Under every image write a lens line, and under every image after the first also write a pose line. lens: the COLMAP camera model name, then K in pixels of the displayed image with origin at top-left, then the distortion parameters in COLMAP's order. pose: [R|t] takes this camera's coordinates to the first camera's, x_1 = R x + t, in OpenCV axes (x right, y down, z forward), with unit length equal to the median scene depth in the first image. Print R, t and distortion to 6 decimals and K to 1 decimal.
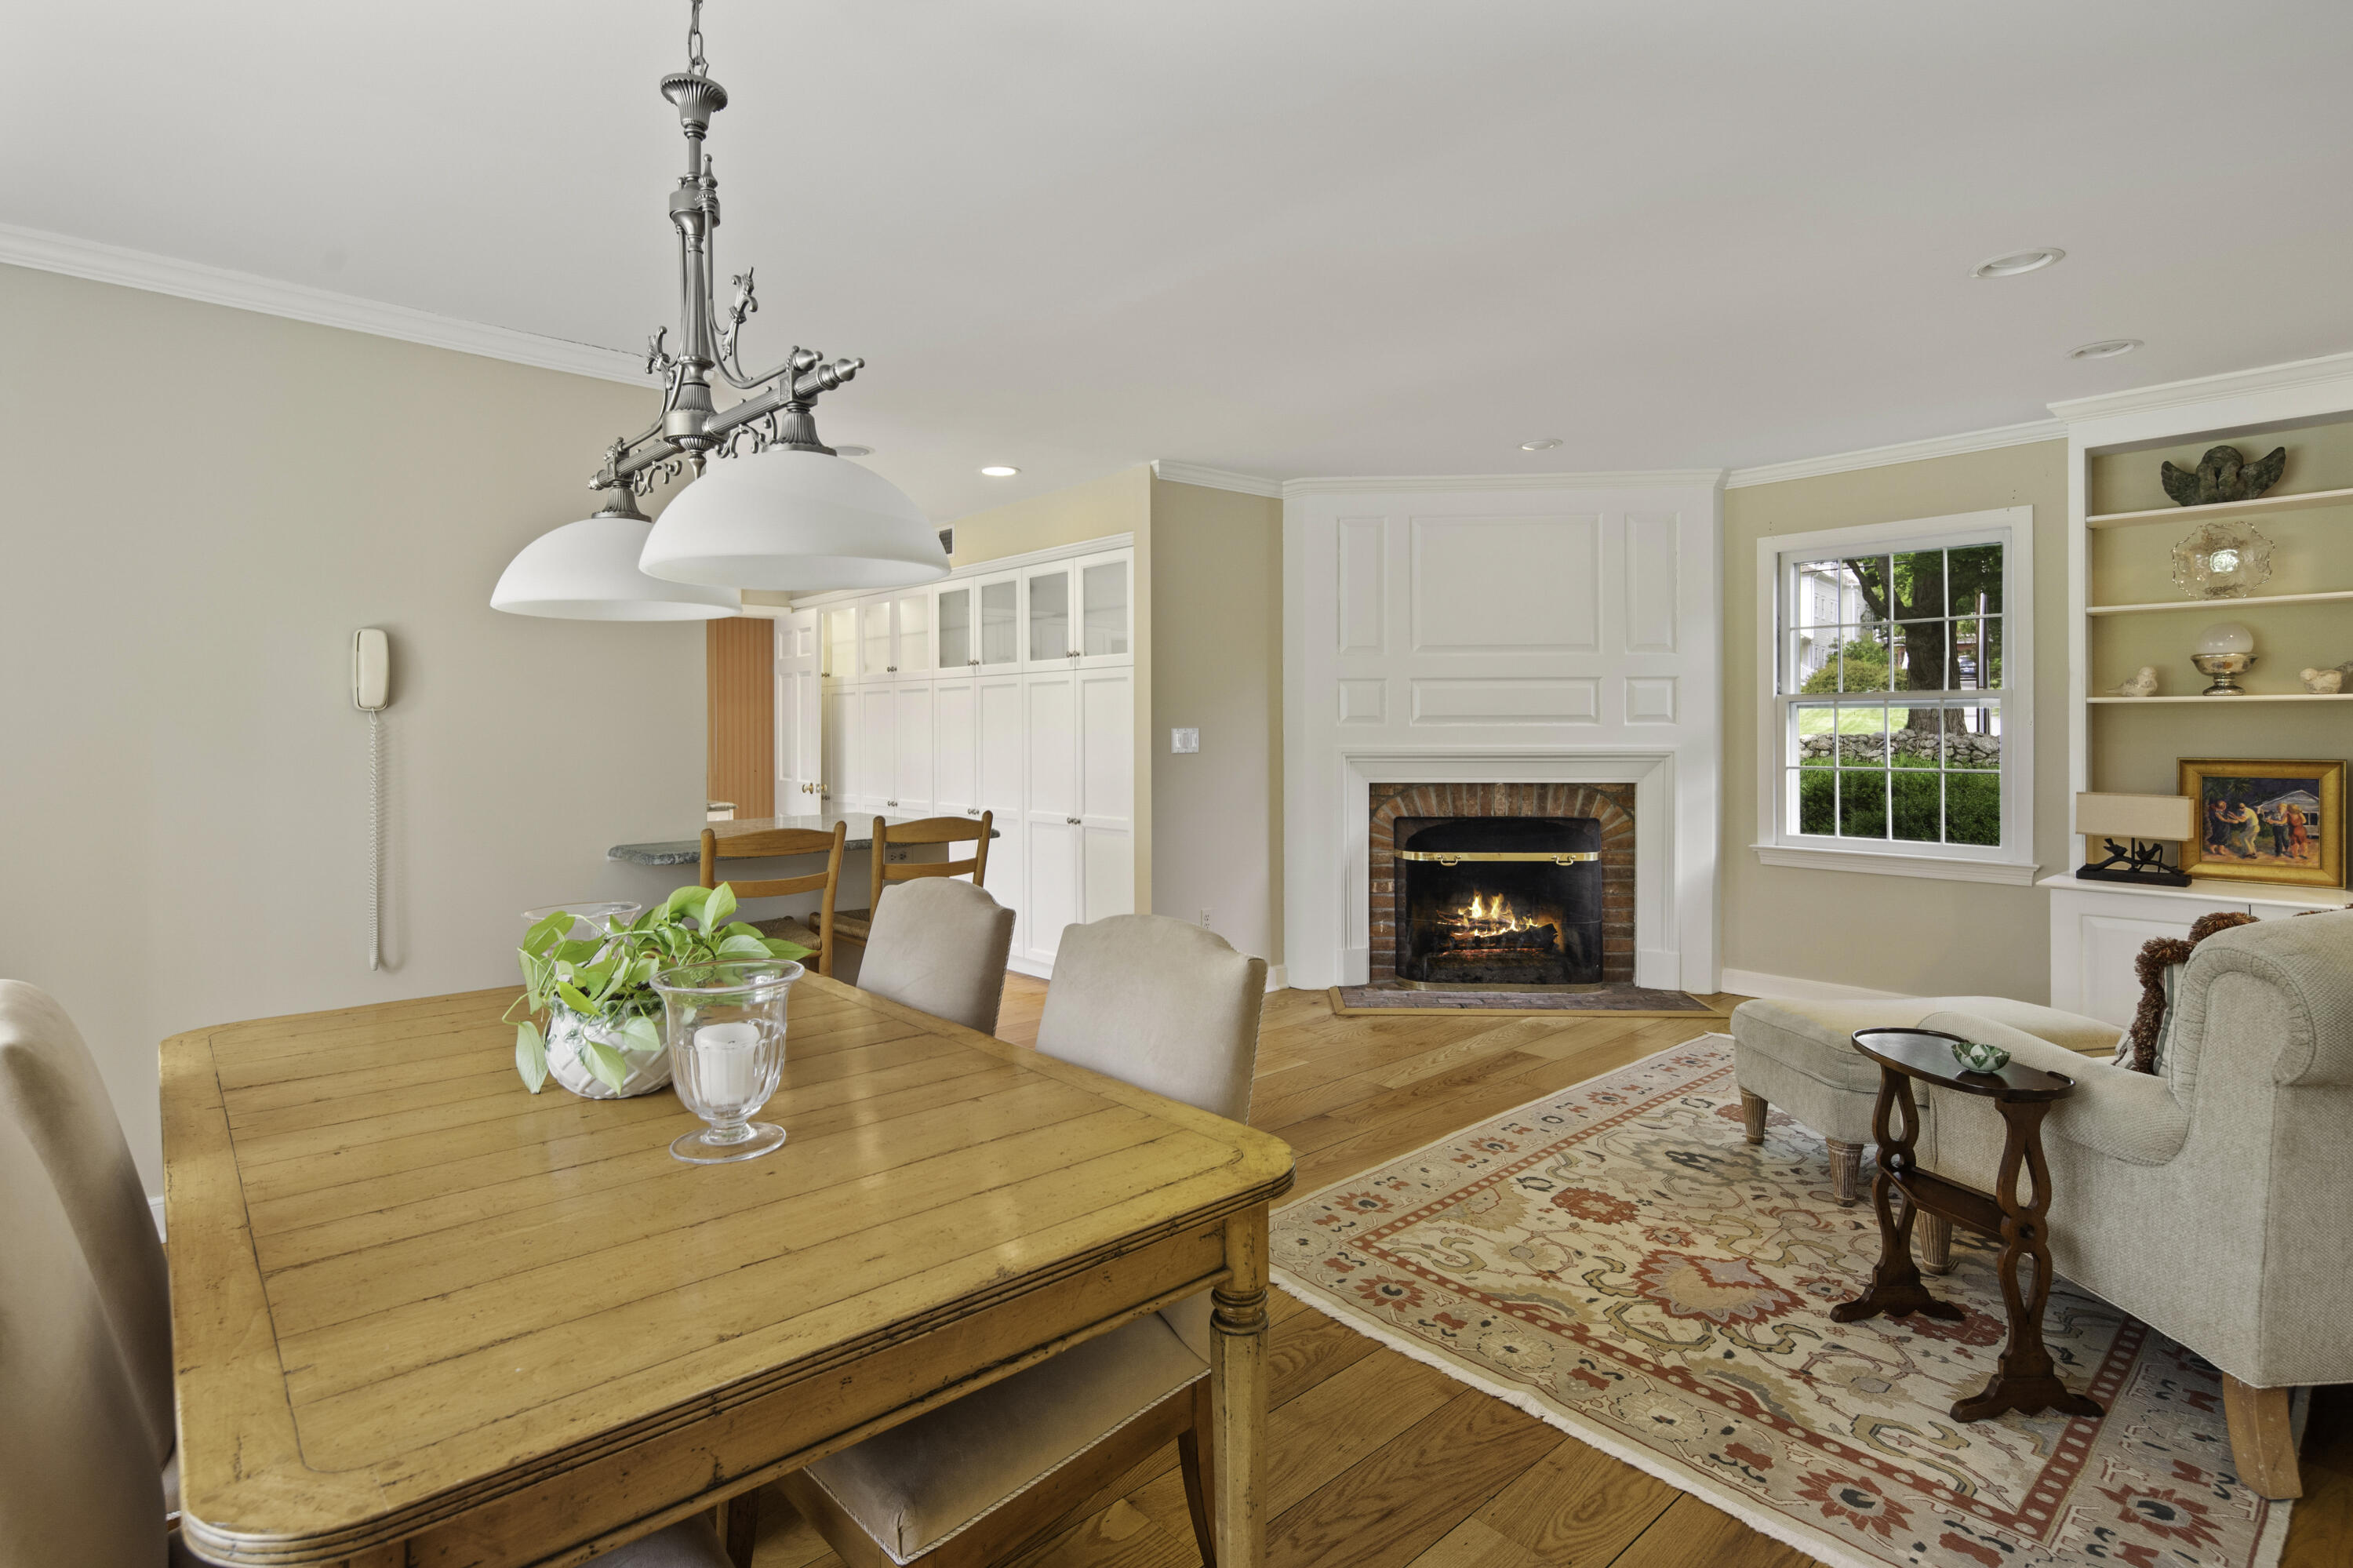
lens RADIAL K [[1164.1, 0, 1180.8], [0, 1164.1, 772.1], [0, 0, 1]] dist [0.005407, -0.003366]
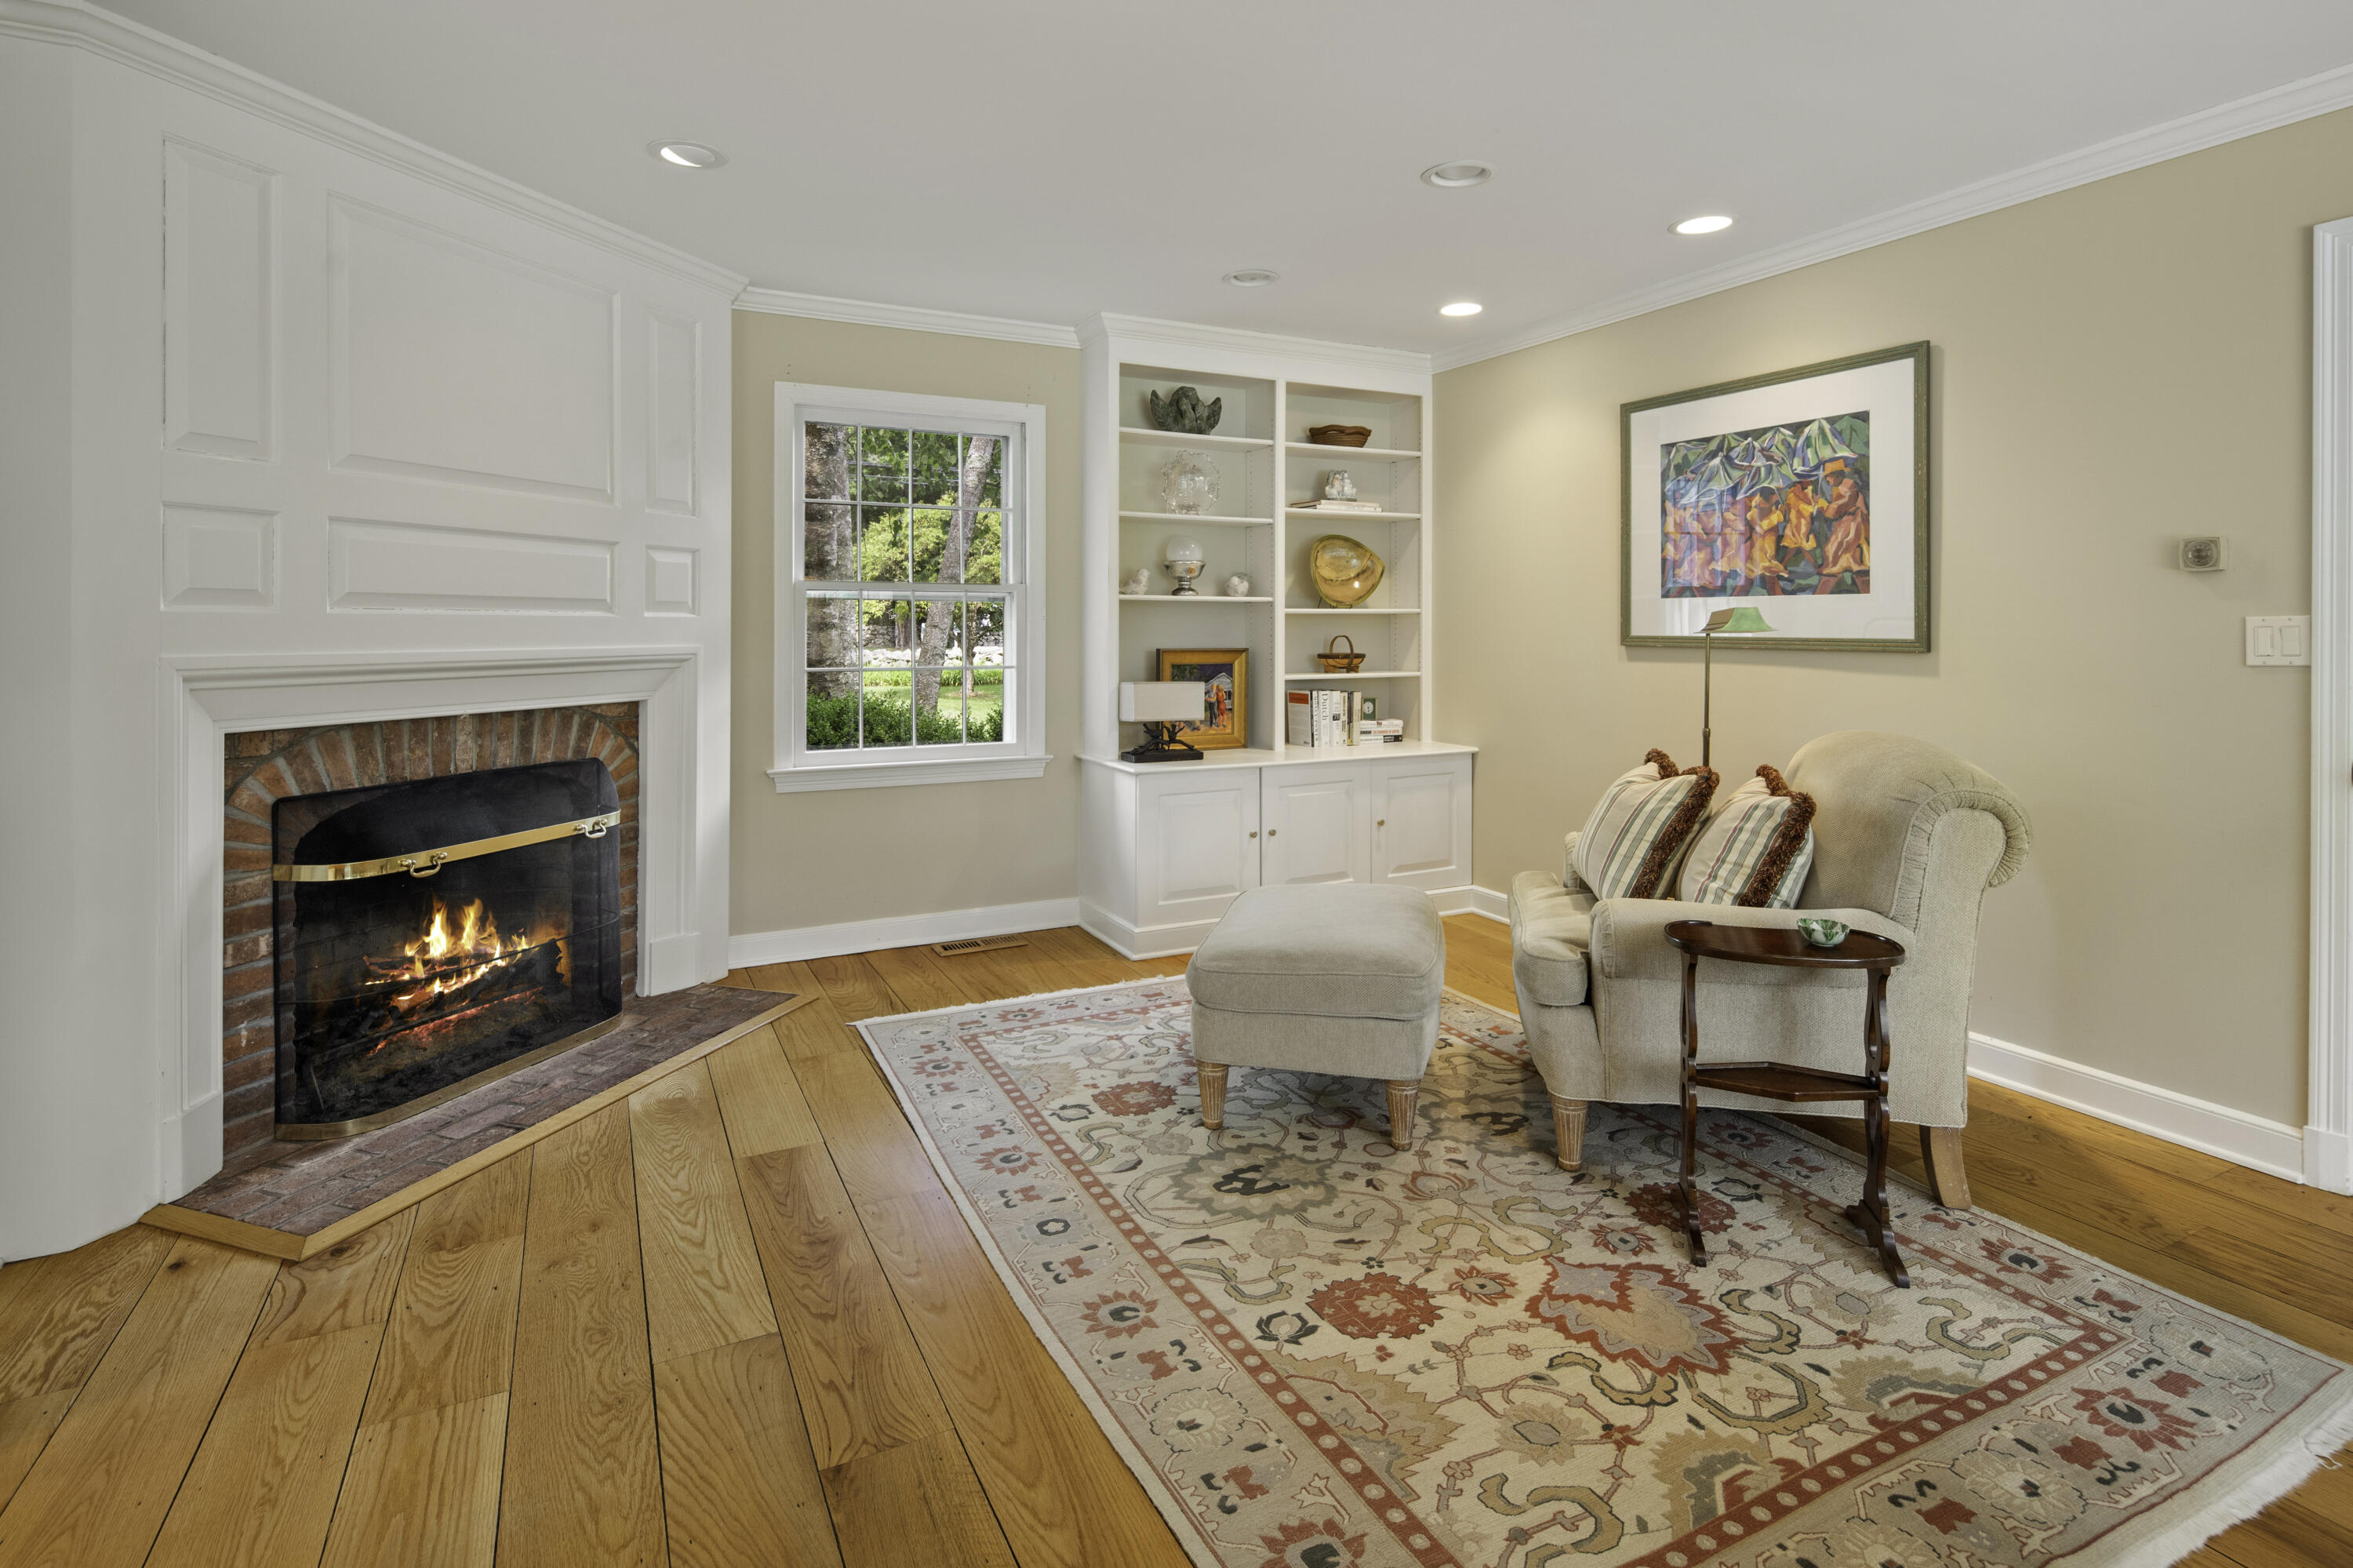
lens RADIAL K [[1164.1, 0, 1162.6], [0, 1164.1, 637.1], [0, 0, 1]] dist [0.005407, -0.003366]
pose [[0.258683, -0.005188, 0.965948, -0.294343], [0.035066, 0.999377, -0.004023, -0.021935], [-0.965326, 0.034913, 0.258704, 0.797763]]
